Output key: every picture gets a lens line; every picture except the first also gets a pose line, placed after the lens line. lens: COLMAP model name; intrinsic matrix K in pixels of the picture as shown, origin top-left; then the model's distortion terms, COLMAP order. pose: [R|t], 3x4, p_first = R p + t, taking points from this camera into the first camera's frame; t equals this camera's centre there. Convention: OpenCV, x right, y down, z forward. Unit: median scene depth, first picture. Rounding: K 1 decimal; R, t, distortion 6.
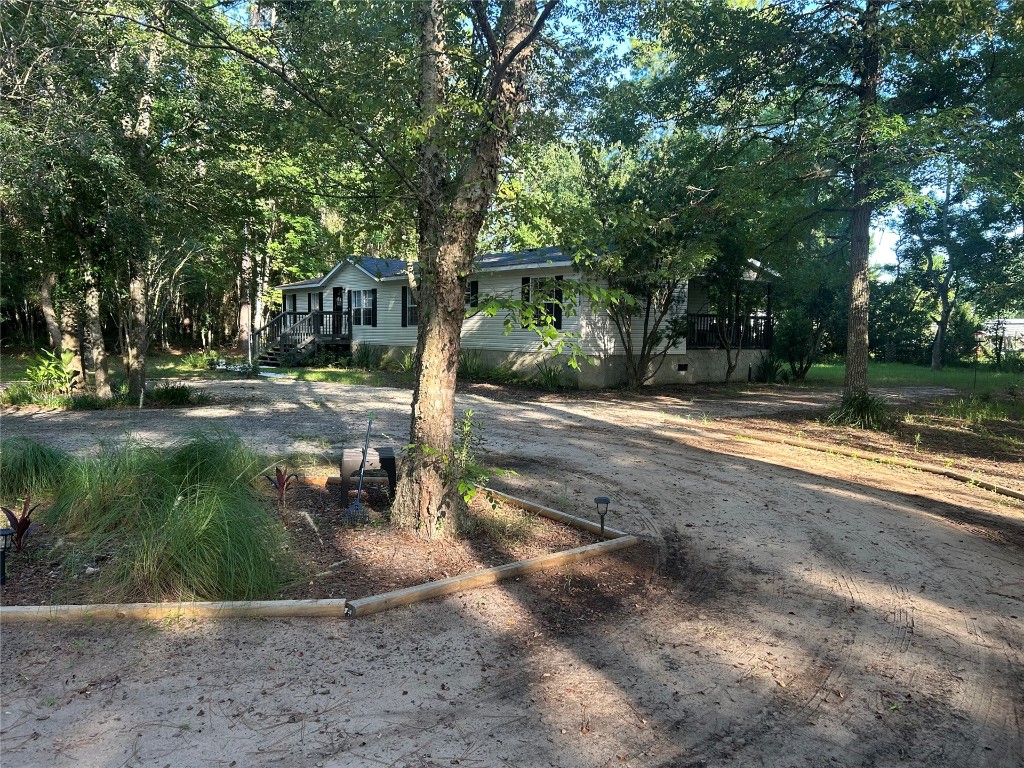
lens RADIAL K [[780.7, 0, 512.0], [0, 780.7, 384.0], [0, 0, 1]] dist [0.000368, 0.000002]
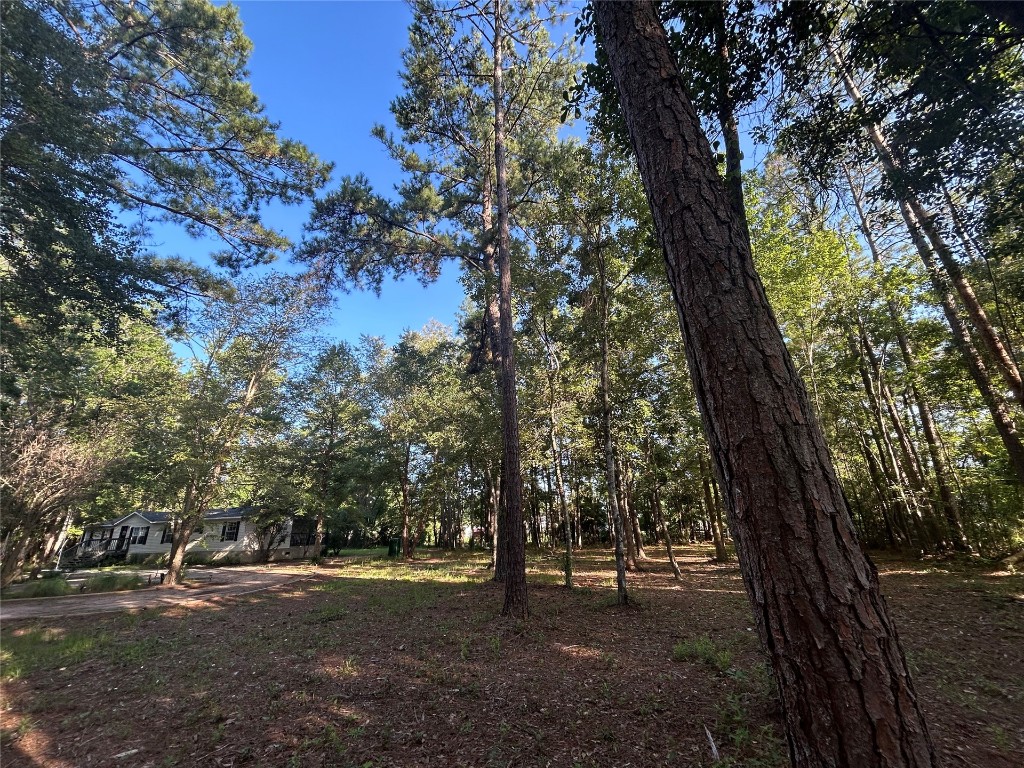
lens RADIAL K [[442.0, 0, 512.0], [0, 442.0, 384.0], [0, 0, 1]] dist [0.001186, 0.000178]
pose [[0.865818, 0.119090, 0.485980, 0.061150], [0.080060, 0.925777, -0.369496, 0.050941], [-0.493912, 0.358824, 0.792020, -0.657514]]
